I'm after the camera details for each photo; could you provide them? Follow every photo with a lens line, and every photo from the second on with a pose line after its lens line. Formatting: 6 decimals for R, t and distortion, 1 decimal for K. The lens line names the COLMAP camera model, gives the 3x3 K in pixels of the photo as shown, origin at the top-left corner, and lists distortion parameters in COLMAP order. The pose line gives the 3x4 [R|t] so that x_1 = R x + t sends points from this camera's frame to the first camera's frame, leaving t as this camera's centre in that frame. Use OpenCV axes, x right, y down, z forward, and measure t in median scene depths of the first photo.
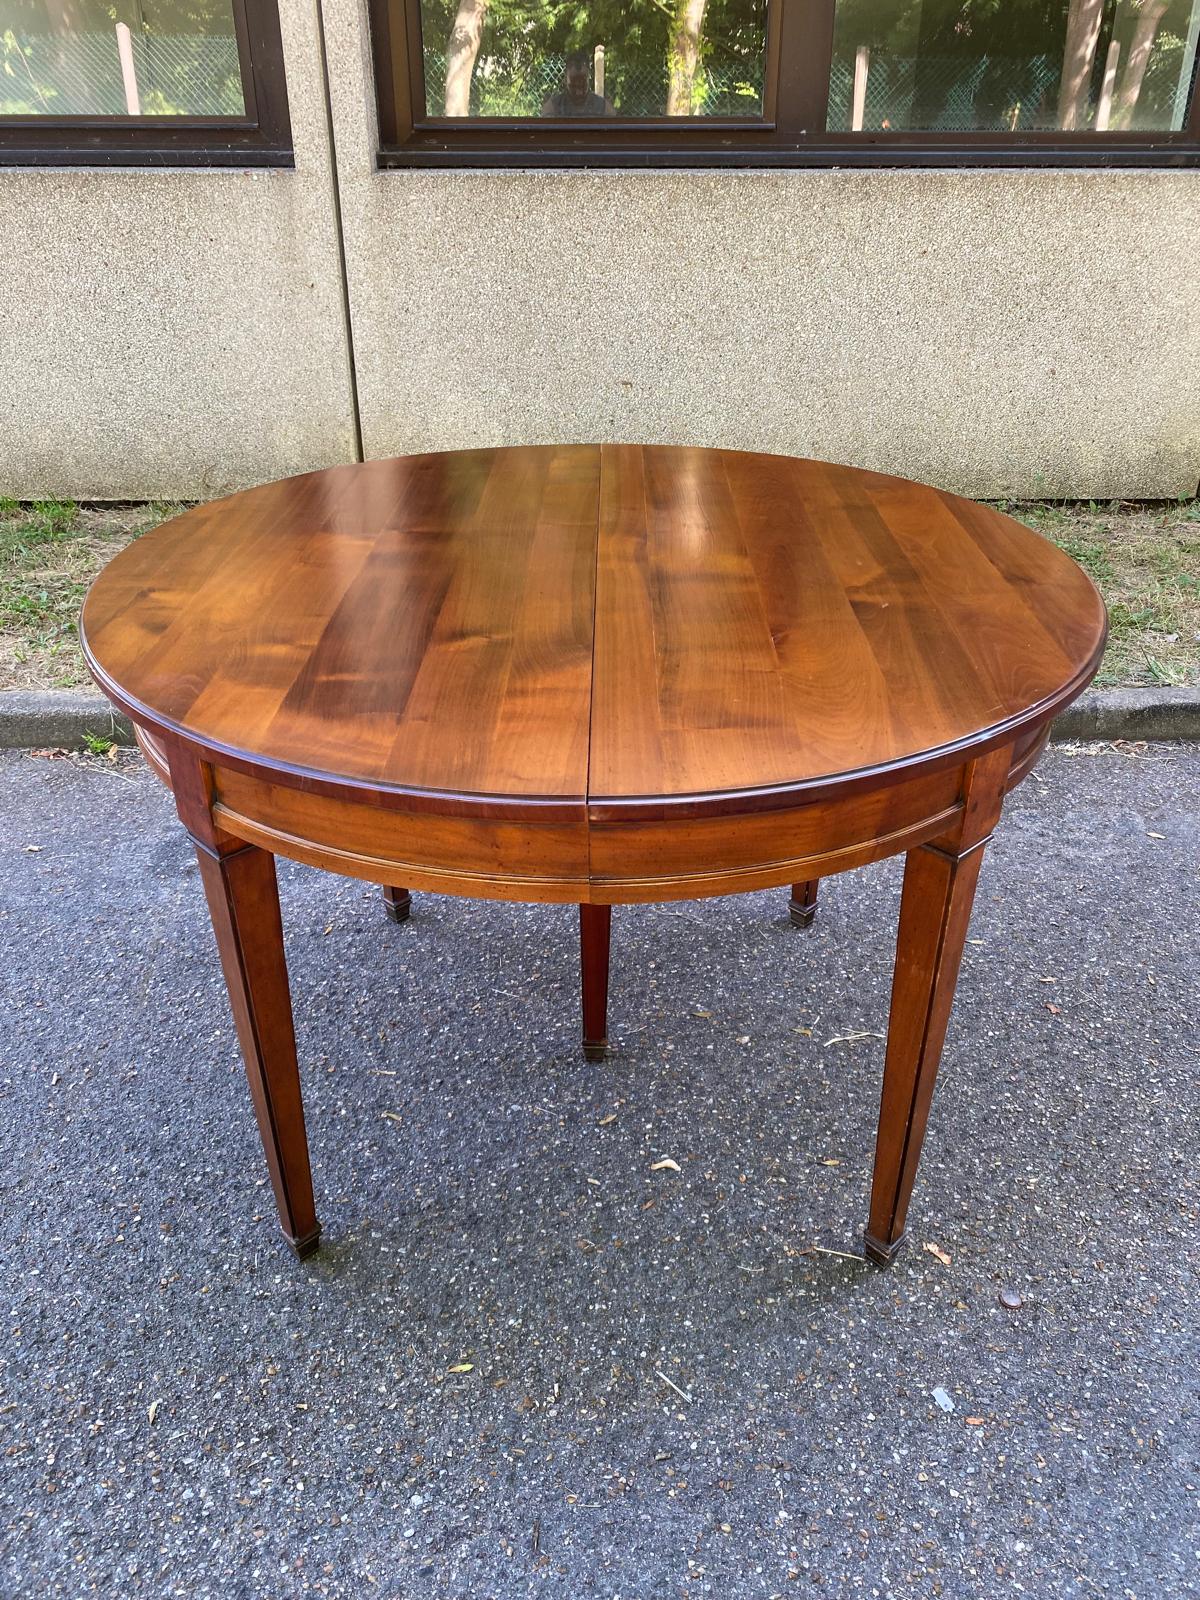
lens RADIAL K [[1216.9, 0, 600.9], [0, 1216.9, 776.9], [0, 0, 1]] dist [0.004190, -0.002875]
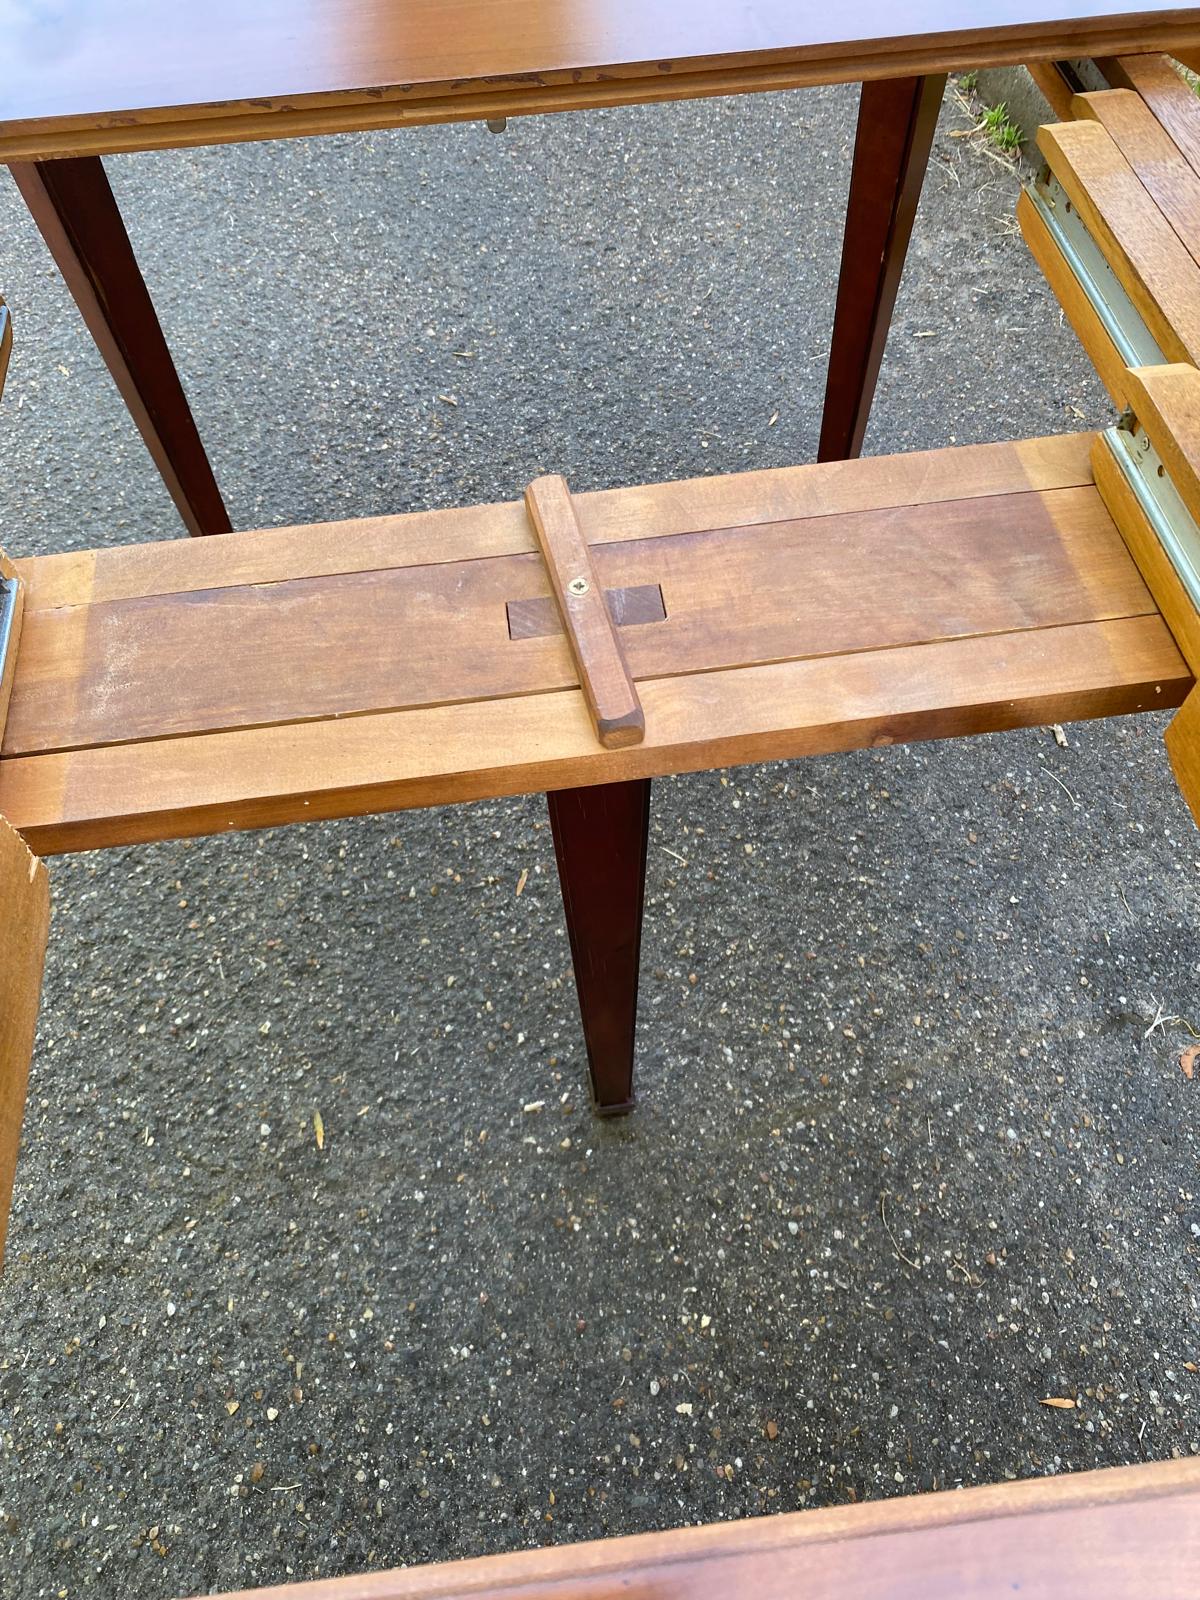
lens RADIAL K [[1177.4, 0, 600.0], [0, 1177.4, 800.0], [0, 0, 1]] dist [-0.008565, -0.002193]
pose [[0.198282, 0.819422, -0.537803, -0.270617], [-0.440281, 0.564686, 0.698056, -0.305528], [0.875692, 0.098372, 0.472743, 0.800932]]
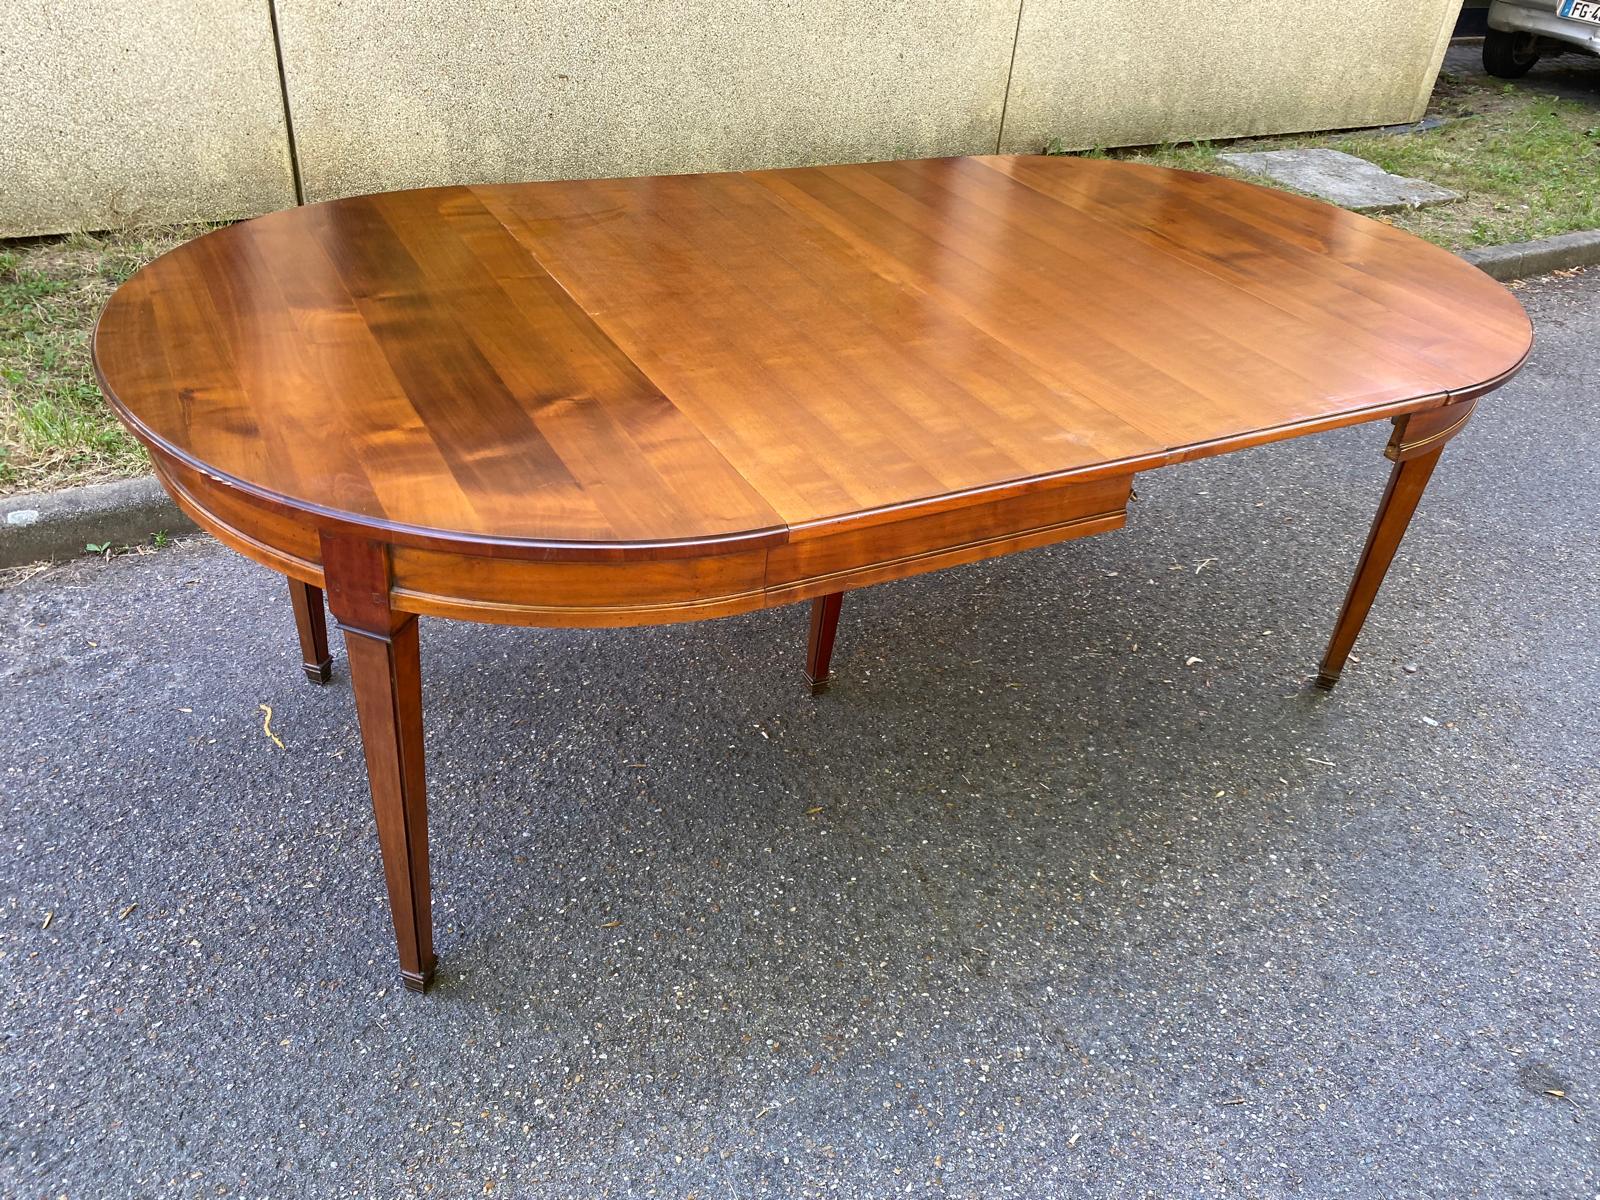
lens RADIAL K [[1216.6, 0, 793.6], [0, 1216.6, 605.1], [0, 0, 1]] dist [0.002912, -0.003712]
pose [[0.857805, -0.229890, 0.459697, -1.038759], [0.170728, 0.971057, 0.167035, -0.077415], [-0.484792, -0.064801, 0.872226, -0.050220]]
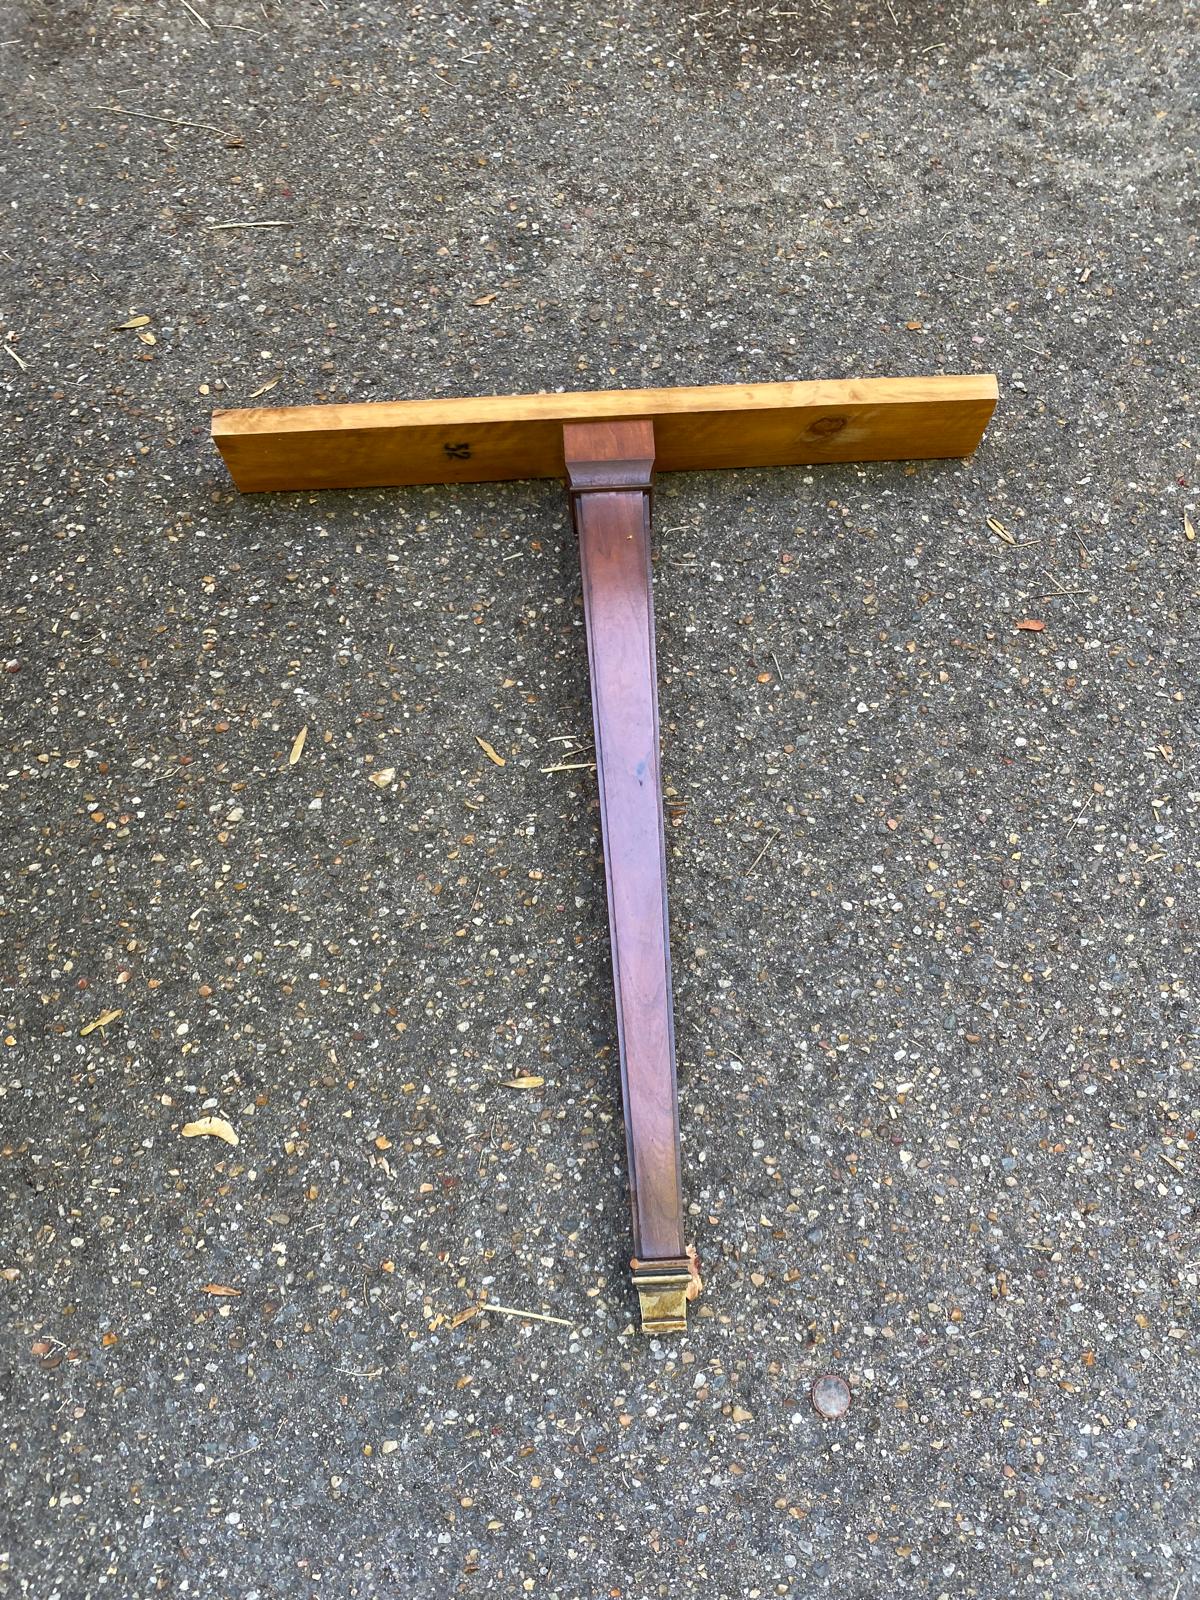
lens RADIAL K [[1212.3, 0, 600.0], [0, 1212.3, 800.0], [0, 0, 1]] dist [0.009518, -0.006583]
pose [[0.994073, -0.103328, 0.033805, 0.217863], [0.055759, 0.751496, 0.657377, -0.118205], [-0.093330, -0.651596, 0.752803, 0.694043]]
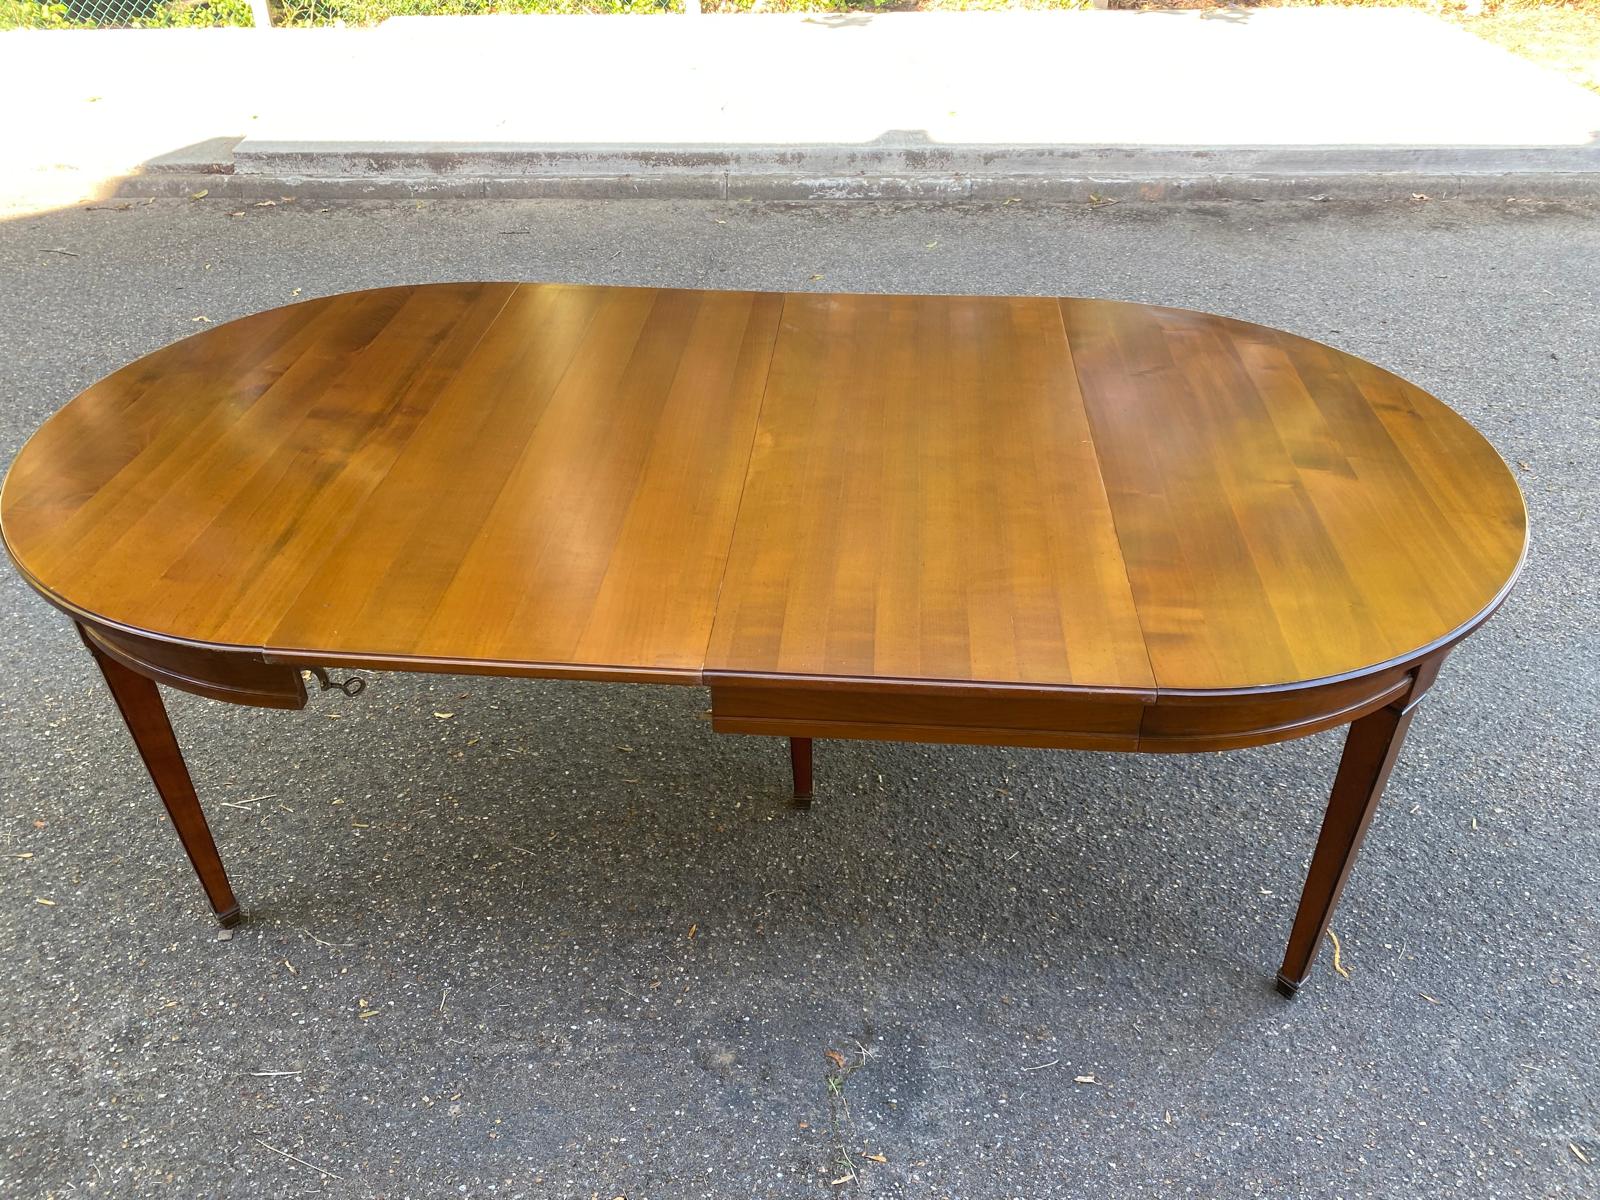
lens RADIAL K [[1244.0, 0, 806.7], [0, 1244.0, 598.5], [0, 0, 1]] dist [-0.003049, 0.004099]
pose [[-0.999684, -0.020309, 0.014811, -0.423877], [0.004159, 0.447466, 0.894291, -1.140080], [-0.024790, 0.894070, -0.447240, 1.568413]]
